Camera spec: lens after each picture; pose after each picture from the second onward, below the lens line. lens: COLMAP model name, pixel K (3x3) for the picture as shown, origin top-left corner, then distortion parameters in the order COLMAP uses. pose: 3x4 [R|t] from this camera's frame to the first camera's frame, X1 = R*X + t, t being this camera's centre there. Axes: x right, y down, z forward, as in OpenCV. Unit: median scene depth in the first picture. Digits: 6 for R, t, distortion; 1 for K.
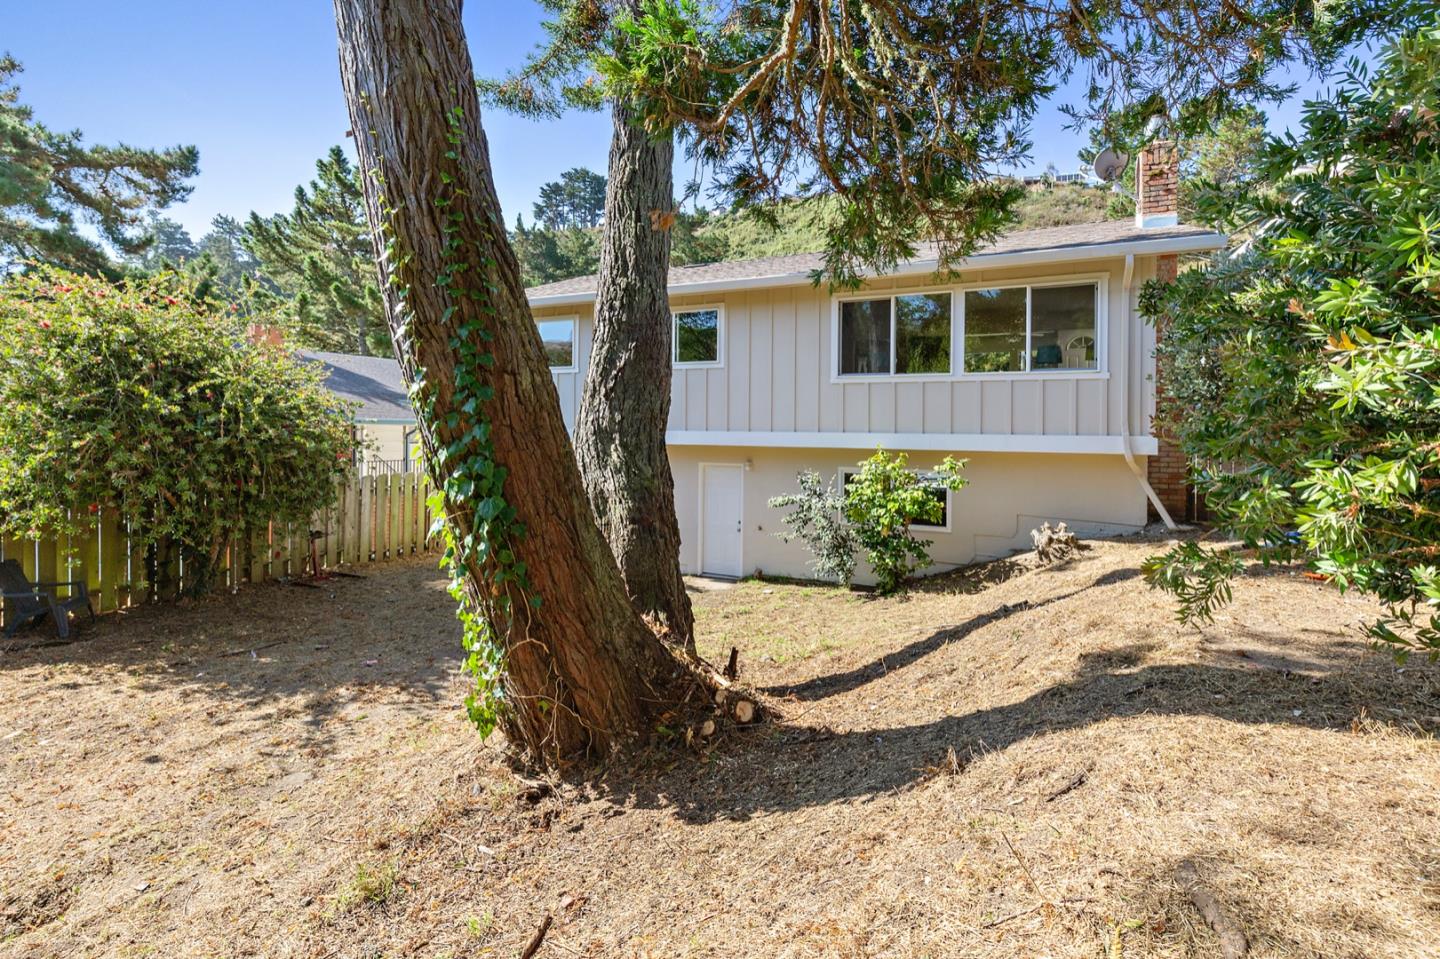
lens RADIAL K [[666.8, 0, 720.0], [0, 666.8, 479.5], [0, 0, 1]] dist [0.001597, -0.000091]
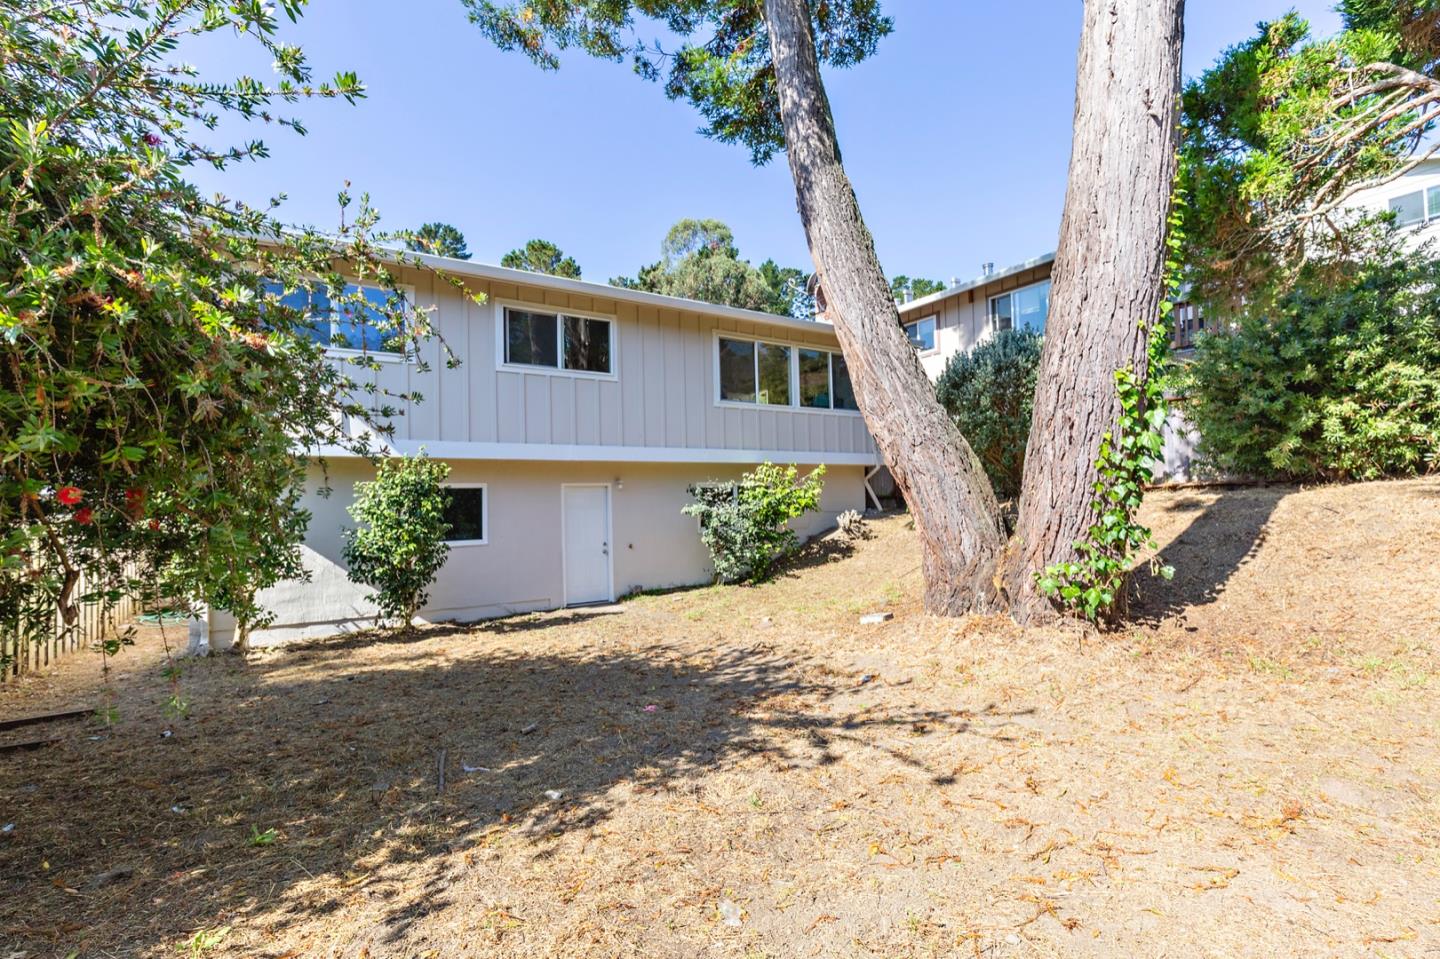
lens RADIAL K [[653.7, 0, 716.1], [0, 653.7, 488.6], [0, 0, 1]] dist [0.000602, -0.000789]
pose [[0.514190, 0.007804, 0.857641, -0.932601], [0.100028, 0.992589, -0.069003, 0.089061], [-0.851823, 0.121269, 0.509599, 0.498285]]
